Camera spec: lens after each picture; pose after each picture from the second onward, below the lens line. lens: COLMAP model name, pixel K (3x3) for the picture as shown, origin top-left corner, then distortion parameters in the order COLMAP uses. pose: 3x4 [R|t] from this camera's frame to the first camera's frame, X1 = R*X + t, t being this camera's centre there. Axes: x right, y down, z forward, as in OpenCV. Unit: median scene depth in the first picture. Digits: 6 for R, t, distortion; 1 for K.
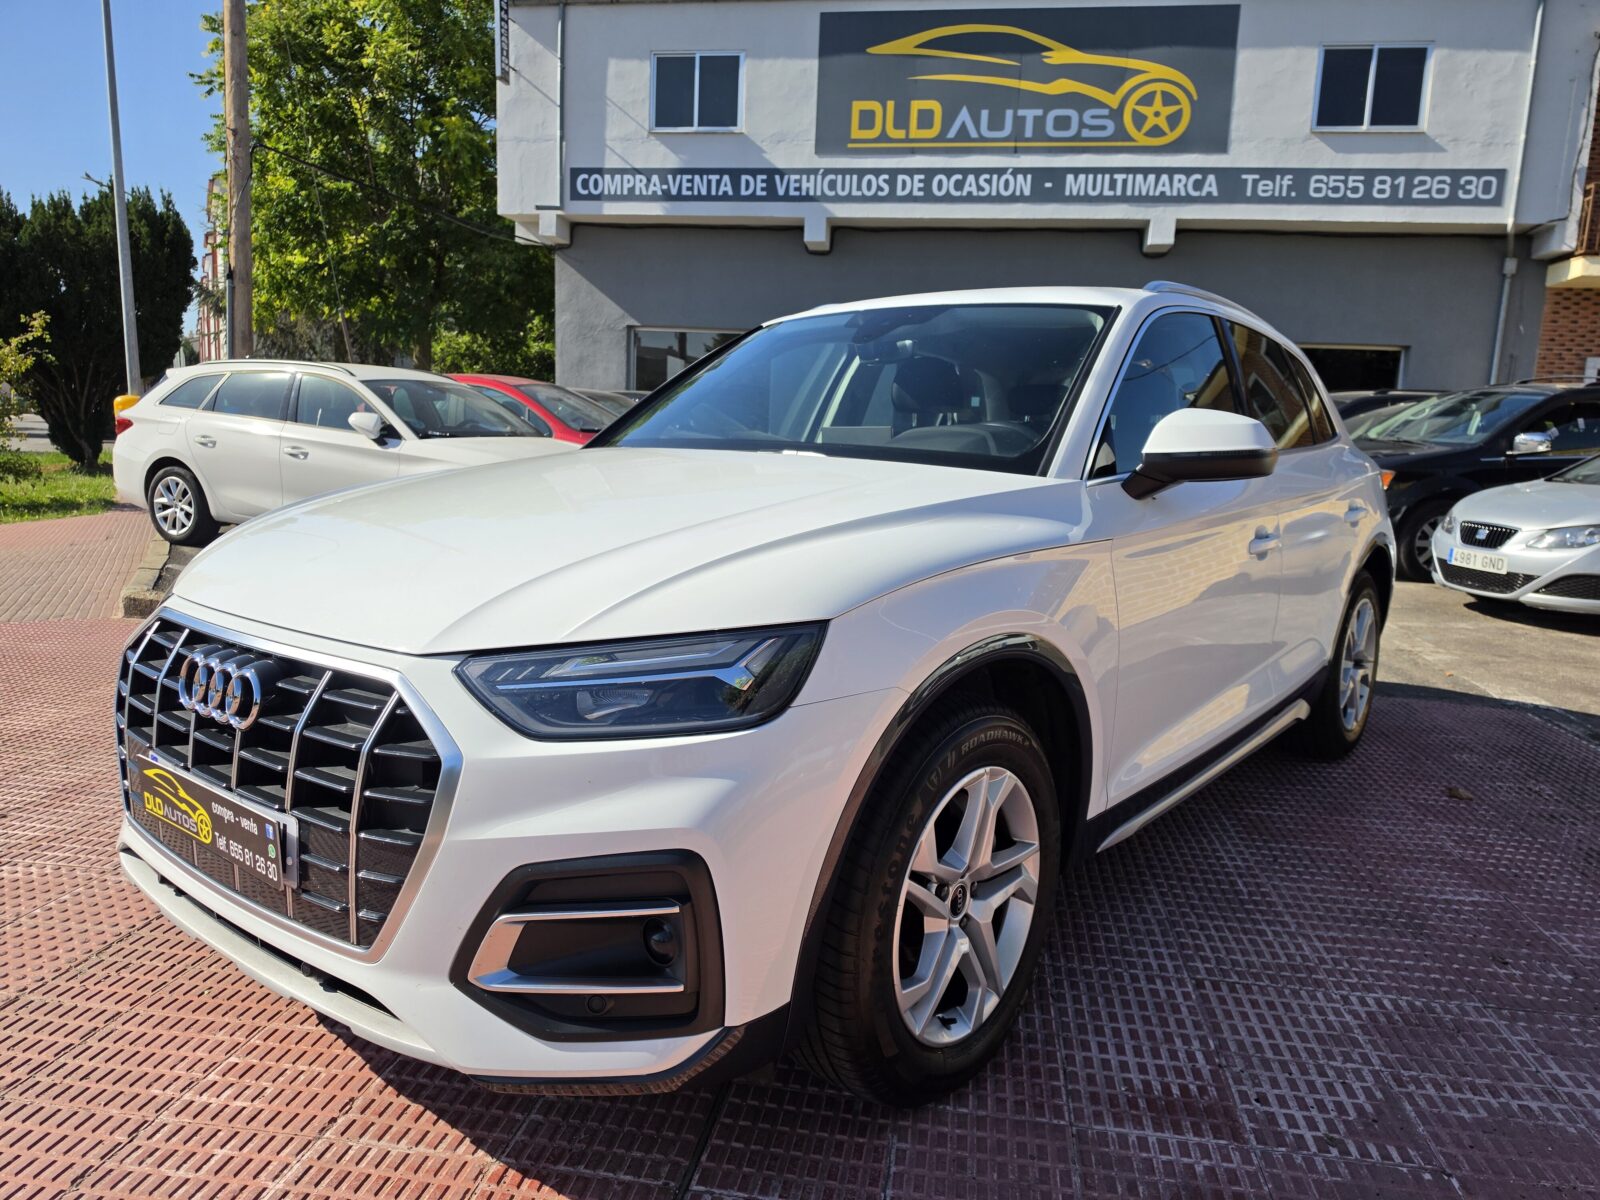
lens RADIAL K [[1173.5, 0, 800.0], [0, 1173.5, 600.0], [0, 0, 1]] dist [-0.010344, 0.001585]
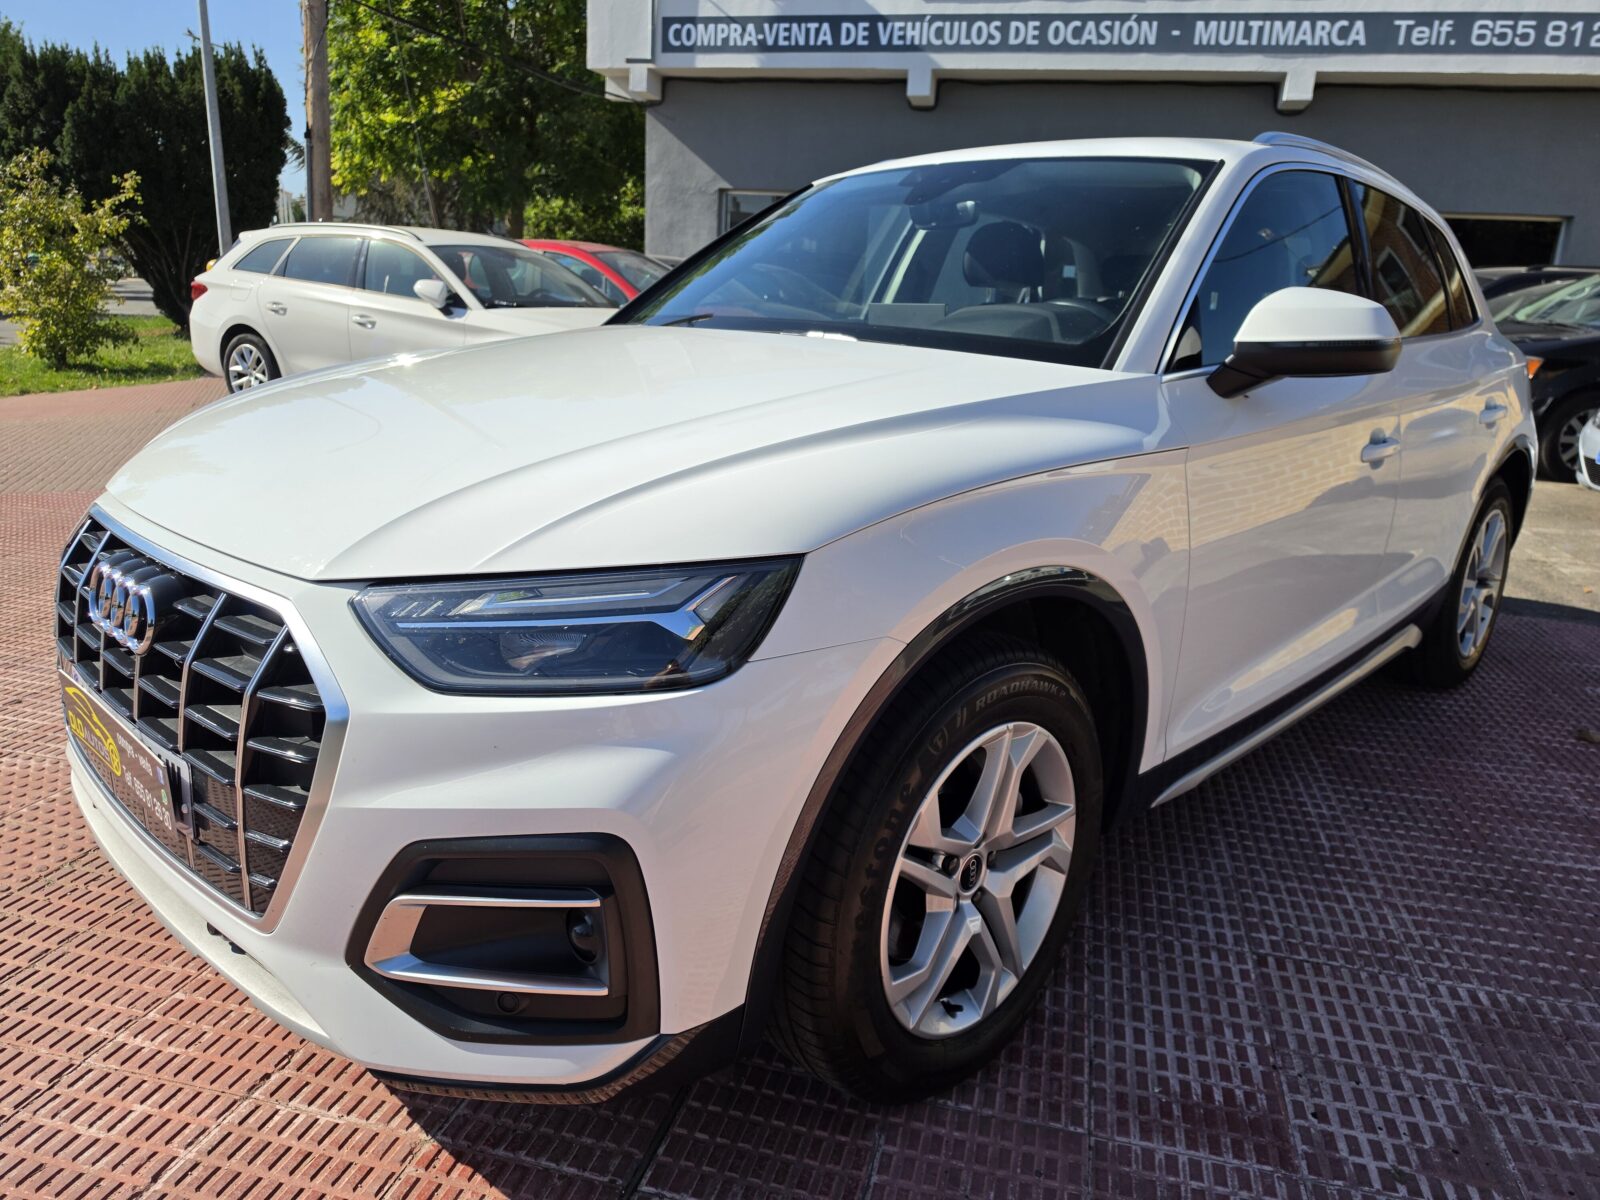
lens RADIAL K [[1173.5, 0, 800.0], [0, 1173.5, 600.0], [0, 0, 1]] dist [-0.010344, 0.001585]
pose [[0.996016, 0.032874, -0.082890, 0.060957], [-0.023917, 0.993990, 0.106829, -0.025049], [0.085903, -0.104421, 0.990816, 0.130587]]
